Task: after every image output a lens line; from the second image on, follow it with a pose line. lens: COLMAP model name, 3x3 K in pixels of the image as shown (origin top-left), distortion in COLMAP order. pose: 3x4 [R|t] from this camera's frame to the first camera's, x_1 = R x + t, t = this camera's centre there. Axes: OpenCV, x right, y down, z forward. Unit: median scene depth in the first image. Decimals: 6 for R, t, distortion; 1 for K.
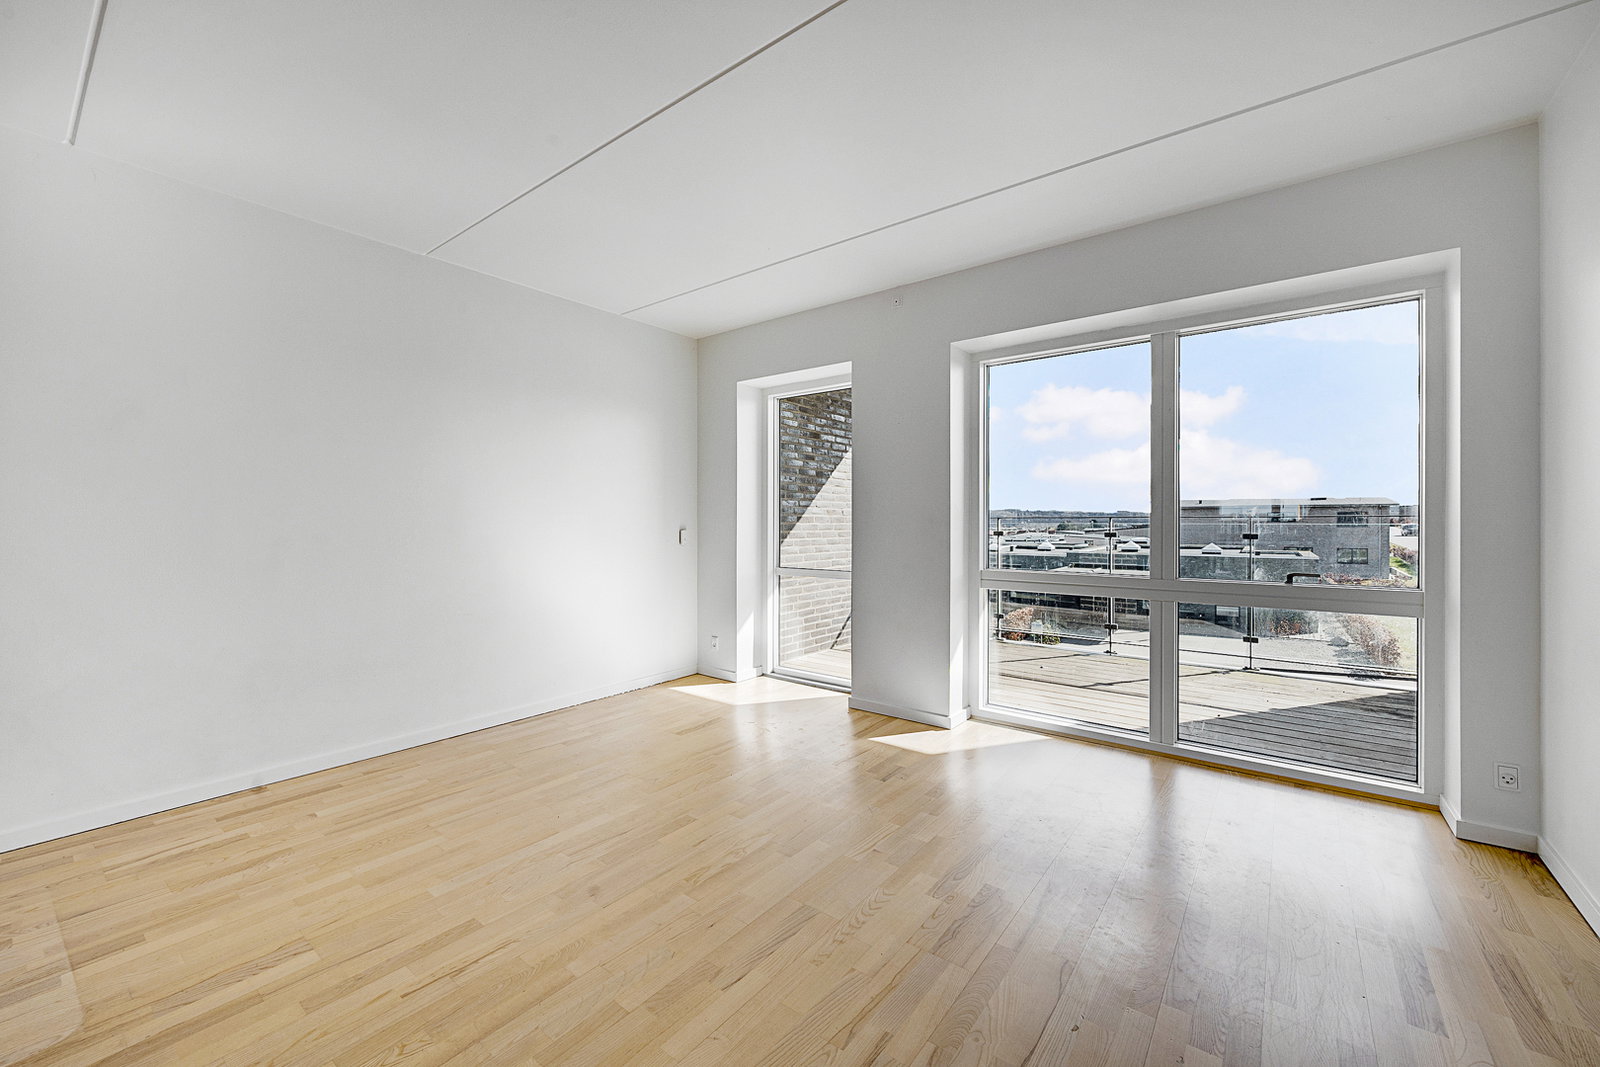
lens RADIAL K [[637.3, 0, 800.1], [0, 637.3, 520.3], [0, 0, 1]] dist [-0.000661, -0.000334]
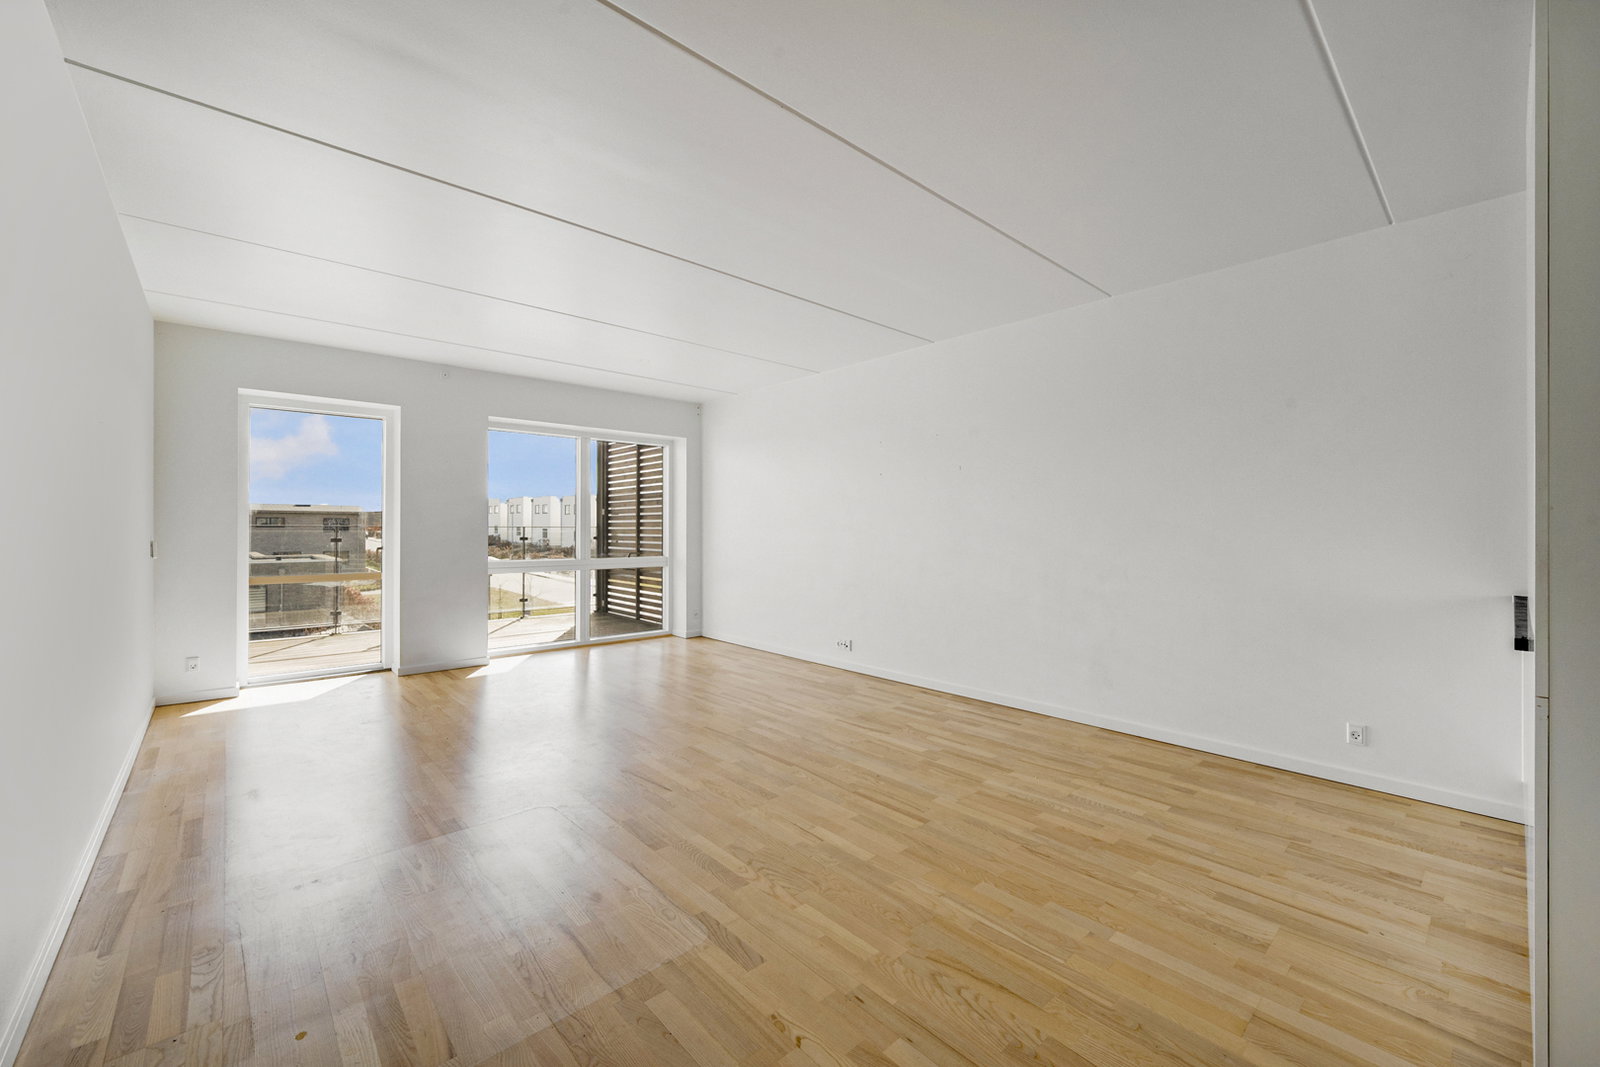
lens RADIAL K [[638.8, 0, 800.0], [0, 638.8, 533.5], [0, 0, 1]] dist [-0.000776, -0.000053]
pose [[0.177068, -0.006113, 0.984180, -1.293127], [-0.006800, 0.999949, 0.007435, -0.012162], [-0.984175, -0.008008, 0.177017, -0.041137]]
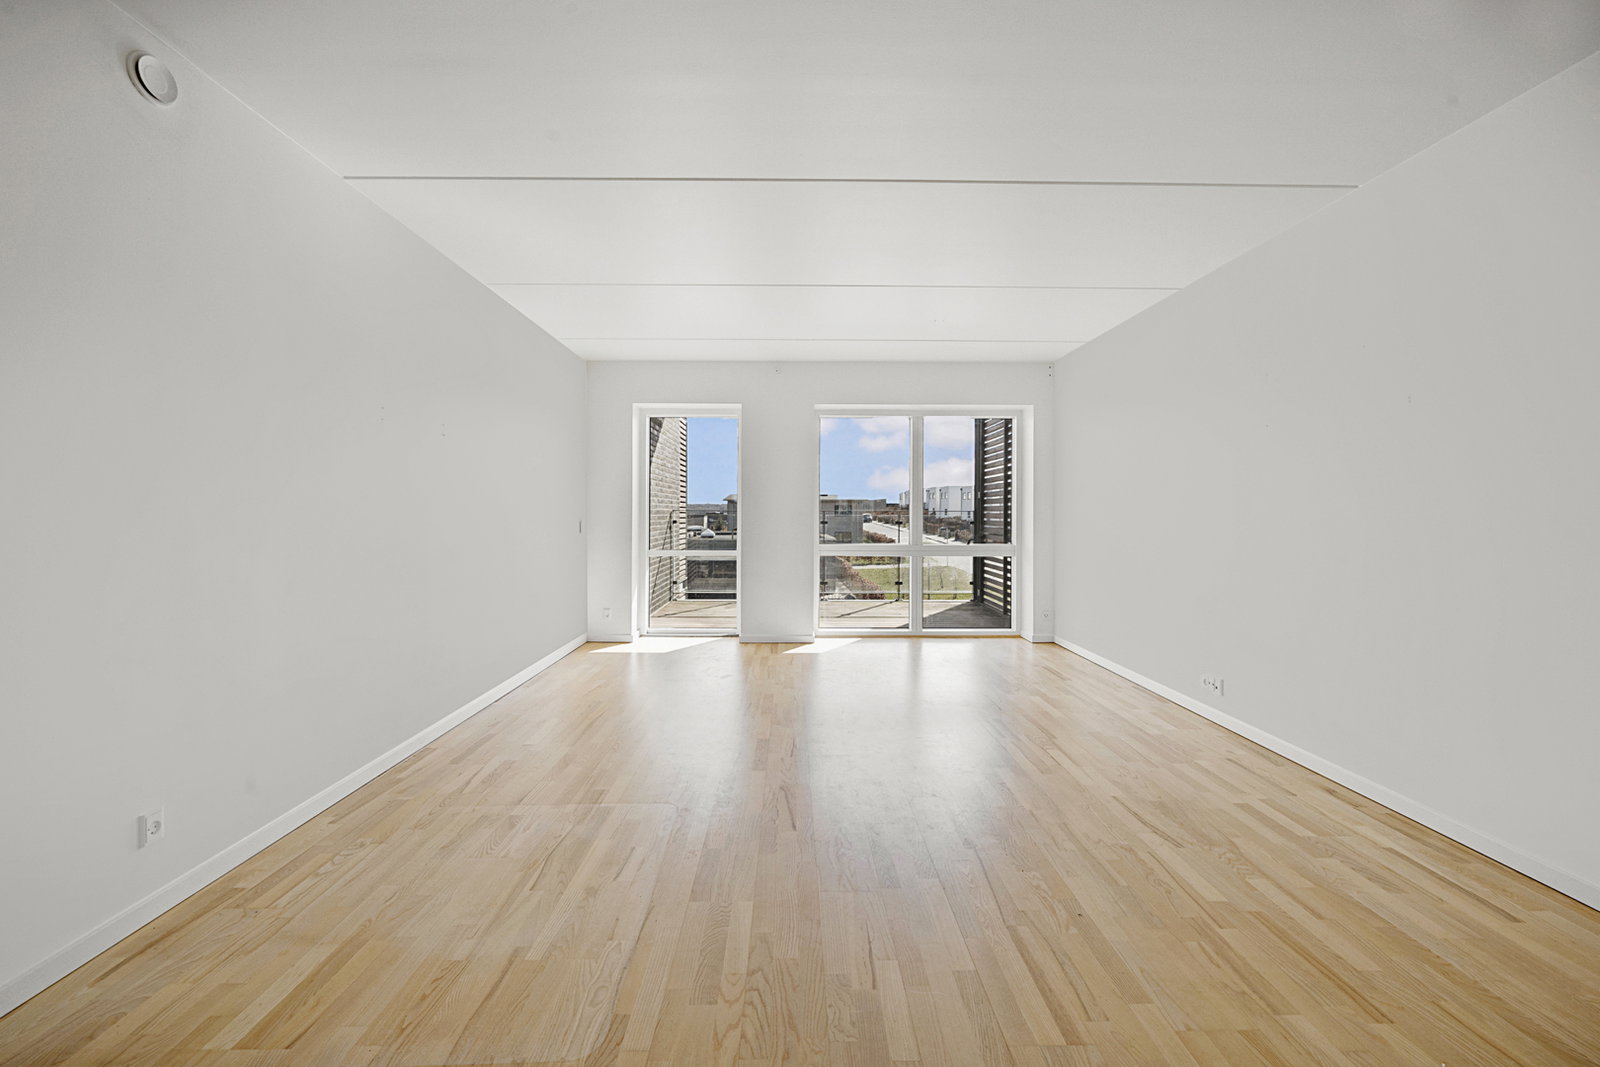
lens RADIAL K [[637.3, 0, 800.1], [0, 637.3, 520.3], [0, 0, 1]] dist [-0.000661, -0.000334]
pose [[0.781682, -0.004633, 0.623659, -0.904332], [-0.005910, 0.999872, 0.014836, -0.010957], [-0.623649, -0.015283, 0.781555, -0.274696]]
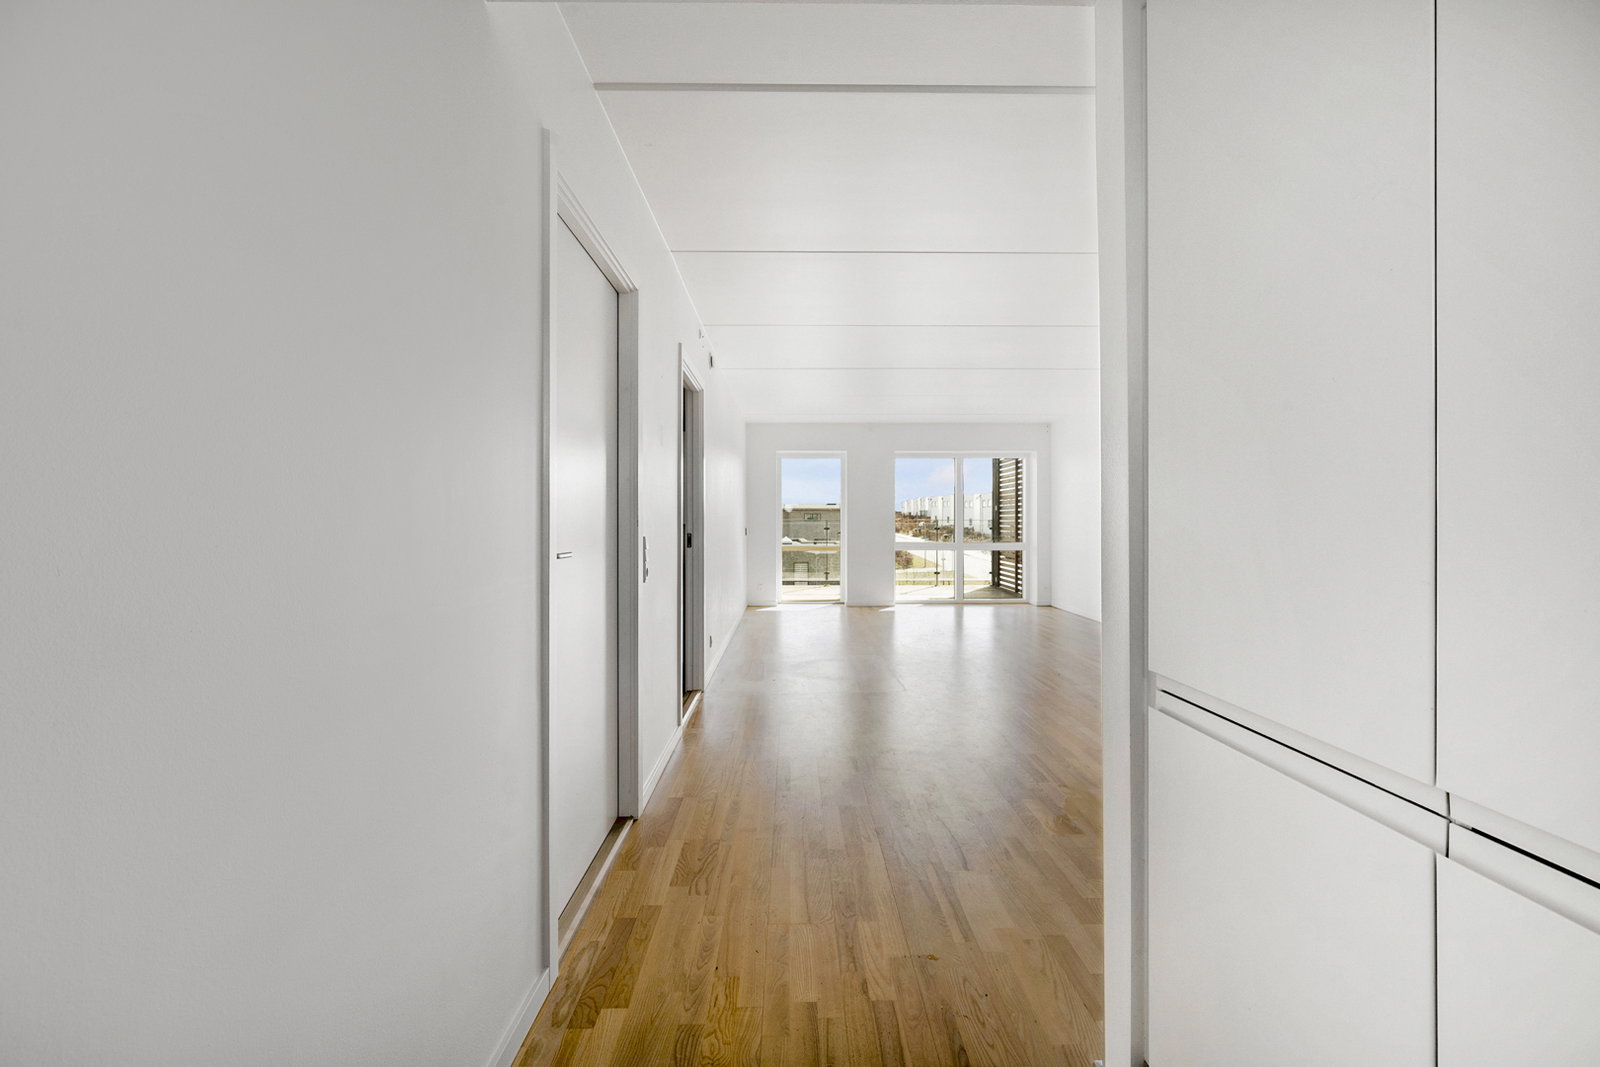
lens RADIAL K [[637.3, 0, 800.1], [0, 637.3, 520.3], [0, 0, 1]] dist [-0.000661, -0.000334]
pose [[0.780770, 0.000420, 0.624818, -1.770599], [-0.002108, 0.999996, 0.001962, -0.016091], [-0.624815, -0.002849, 0.780768, -0.781136]]
